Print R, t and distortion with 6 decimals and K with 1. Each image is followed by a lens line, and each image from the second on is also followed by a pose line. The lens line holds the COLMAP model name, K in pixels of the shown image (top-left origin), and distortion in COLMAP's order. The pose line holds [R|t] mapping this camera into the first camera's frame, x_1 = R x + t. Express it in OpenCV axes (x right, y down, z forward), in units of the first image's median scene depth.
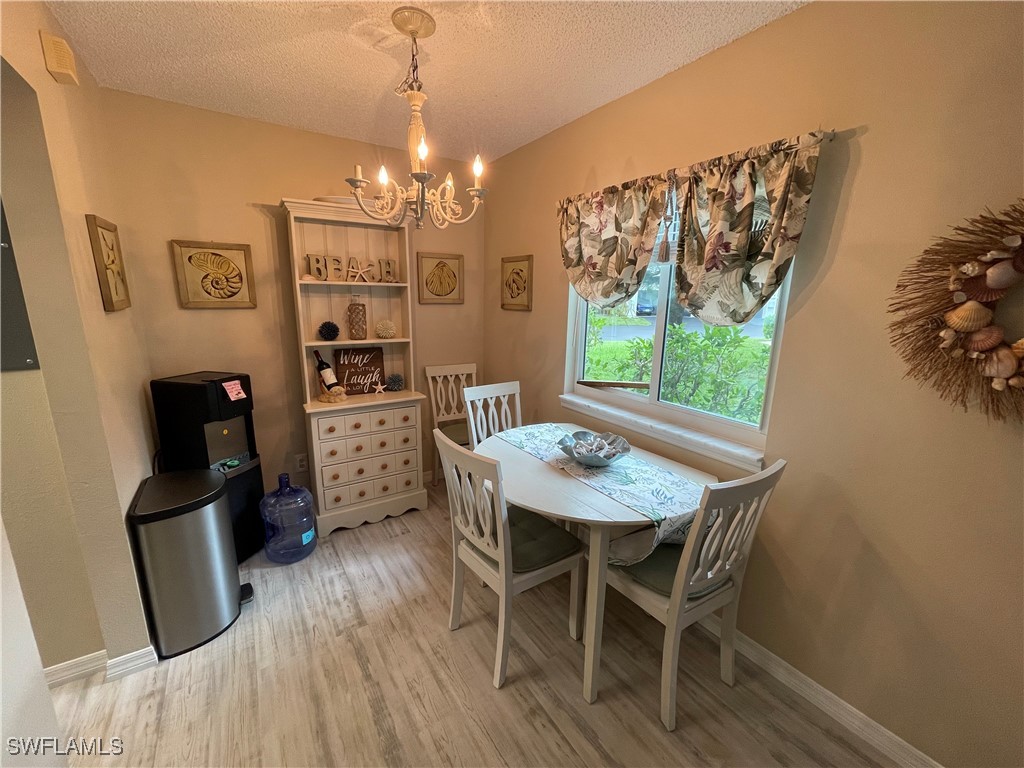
lens RADIAL K [[413.0, 0, 513.1], [0, 413.0, 385.7], [0, 0, 1]] dist [-0.005980, 0.002757]
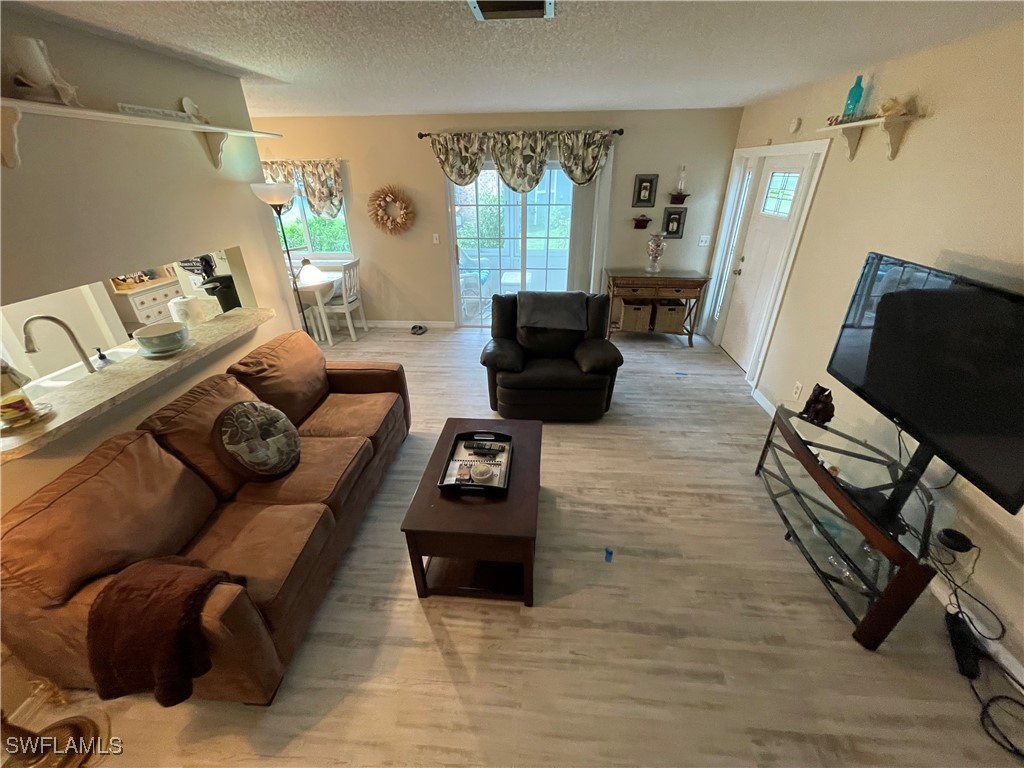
lens RADIAL K [[413.0, 0, 507.9], [0, 413.0, 385.1], [0, 0, 1]] dist [-0.005980, 0.002757]
pose [[0.616326, -0.386576, 0.686077, -1.039150], [0.188877, 0.918354, 0.347781, 0.141650], [-0.764505, -0.084762, 0.639020, -1.722454]]
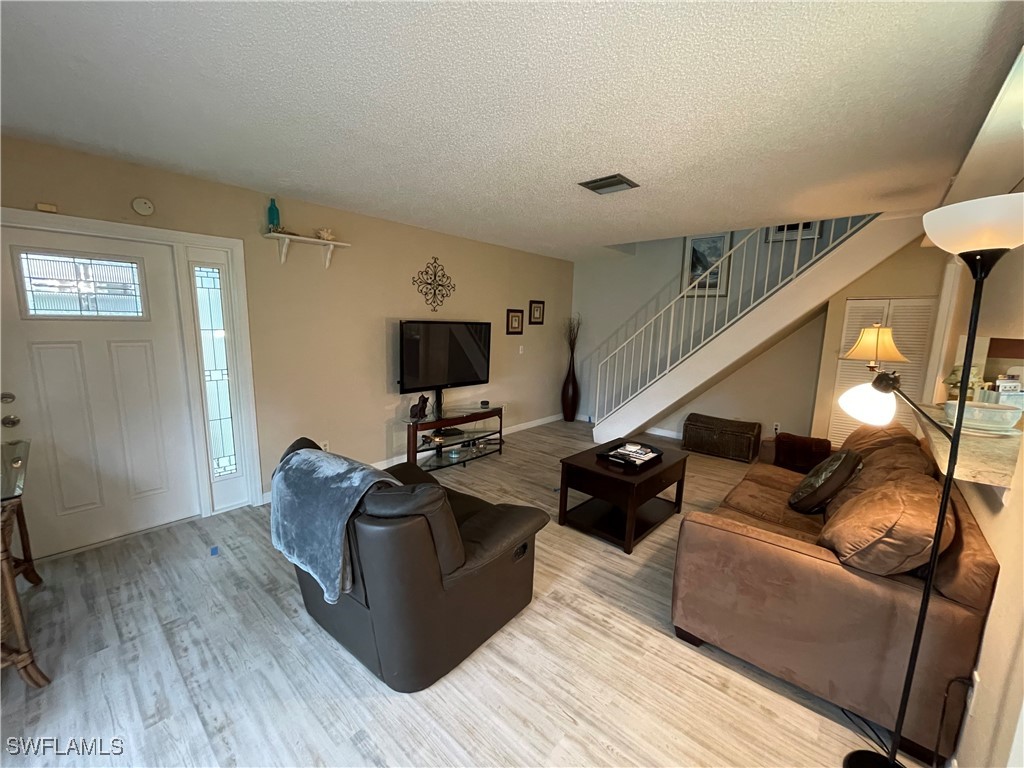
lens RADIAL K [[413.0, 0, 511.6], [0, 413.0, 389.8], [0, 0, 1]] dist [-0.005980, 0.002757]
pose [[-0.964136, 0.007998, -0.265288, 0.461860], [-0.090686, 0.929462, 0.357599, -0.057023], [0.249435, 0.368832, -0.895402, 0.258015]]
